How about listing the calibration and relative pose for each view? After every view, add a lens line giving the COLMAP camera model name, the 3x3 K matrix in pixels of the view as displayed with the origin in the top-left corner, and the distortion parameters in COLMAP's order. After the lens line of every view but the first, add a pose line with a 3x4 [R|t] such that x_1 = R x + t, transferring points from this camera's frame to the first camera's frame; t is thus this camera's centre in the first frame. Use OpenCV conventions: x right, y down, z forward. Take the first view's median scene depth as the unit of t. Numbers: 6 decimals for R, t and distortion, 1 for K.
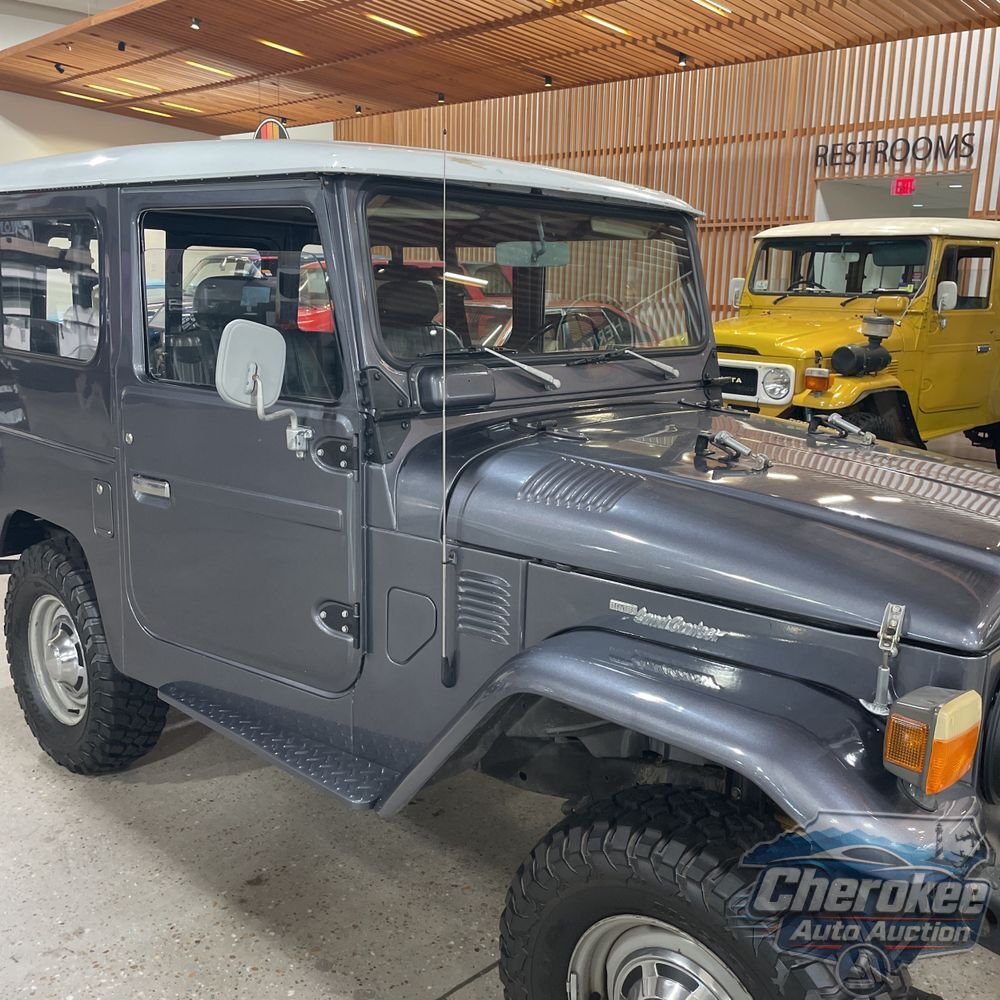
lens RADIAL K [[1020.4, 0, 526.3], [0, 1020.4, 487.9], [0, 0, 1]] dist [0.029290, 0.000000]
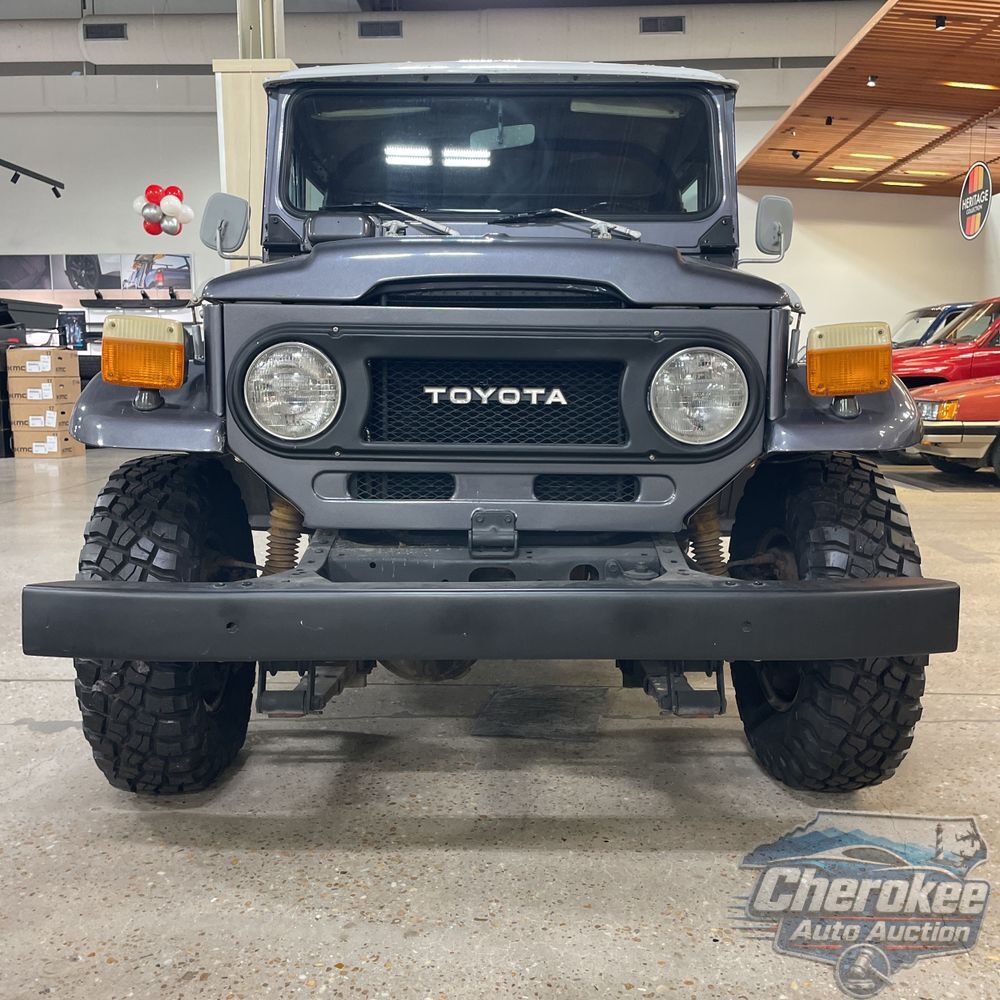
lens RADIAL K [[1020.4, 0, 504.1], [0, 1020.4, 513.0], [0, 0, 1]] dist [0.029290, 0.000000]
pose [[0.668489, 0.073785, -0.740052, 0.326697], [-0.132491, 0.990964, -0.020878, 0.079480], [0.731825, 0.112007, 0.672225, 0.093723]]
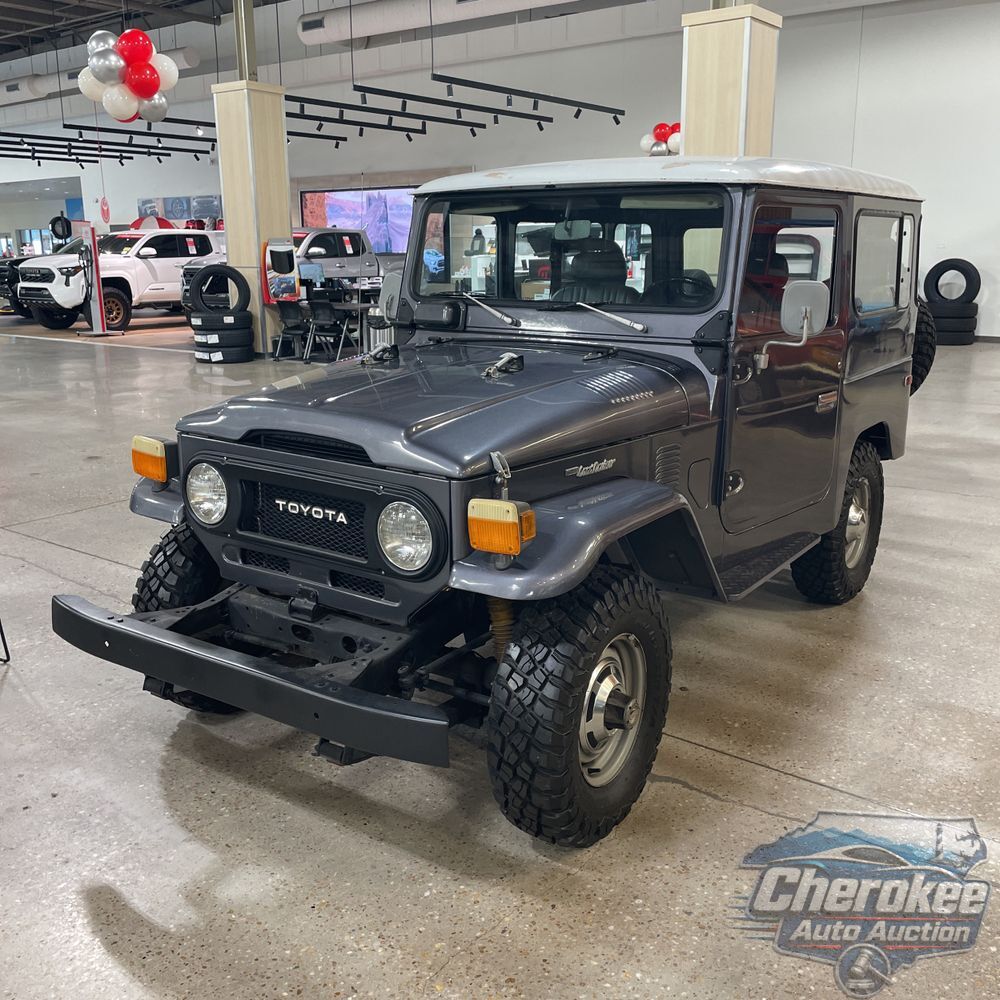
lens RADIAL K [[1020.4, 0, 496.6], [0, 1020.4, 499.1], [0, 0, 1]] dist [0.029290, 0.000000]
pose [[0.125897, 0.211652, -0.969202, 0.503838], [-0.195567, 0.963099, 0.184916, -0.041306], [0.972576, 0.166264, 0.162644, 0.265303]]
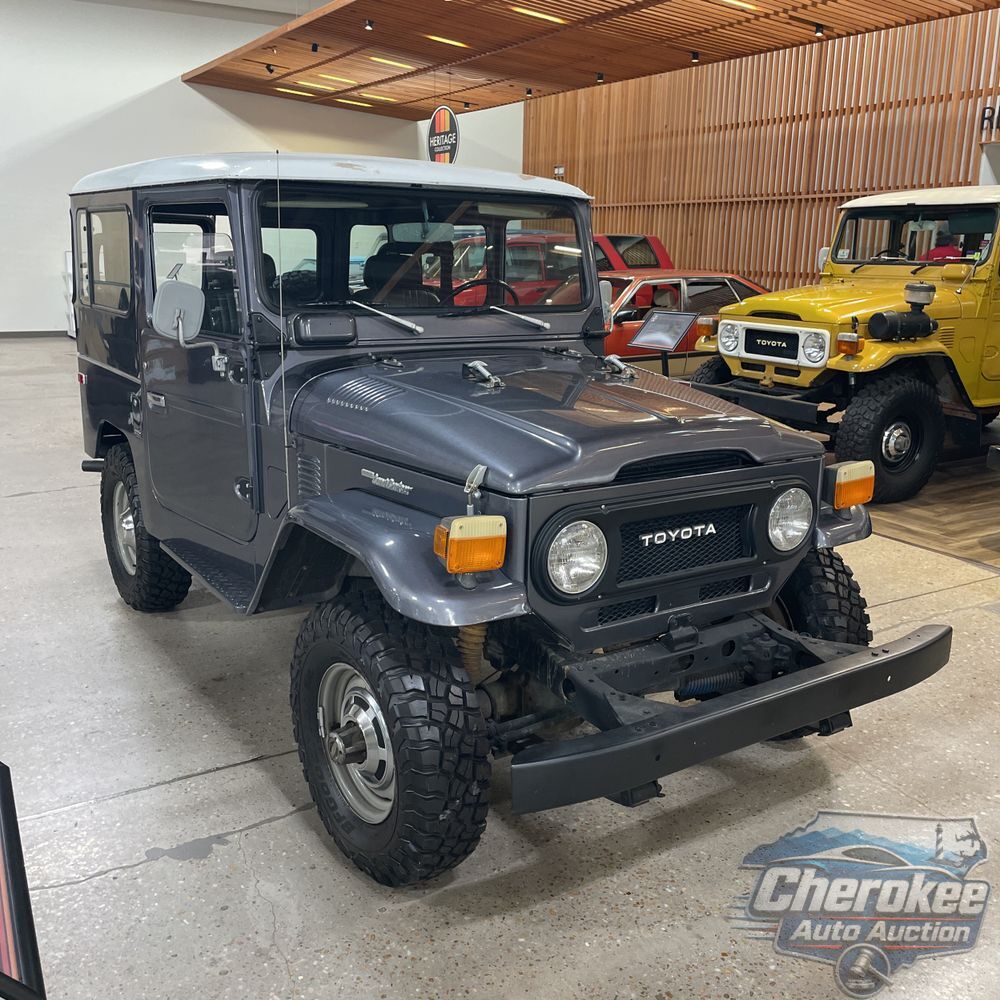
lens RADIAL K [[1020.4, 0, 506.9], [0, 1020.4, 499.5], [0, 0, 1]] dist [0.029290, 0.000000]
pose [[0.970633, 0.048833, -0.235558, 0.158943], [-0.040323, 0.998353, 0.040812, 0.021129], [0.237163, -0.030115, 0.971003, -0.098501]]
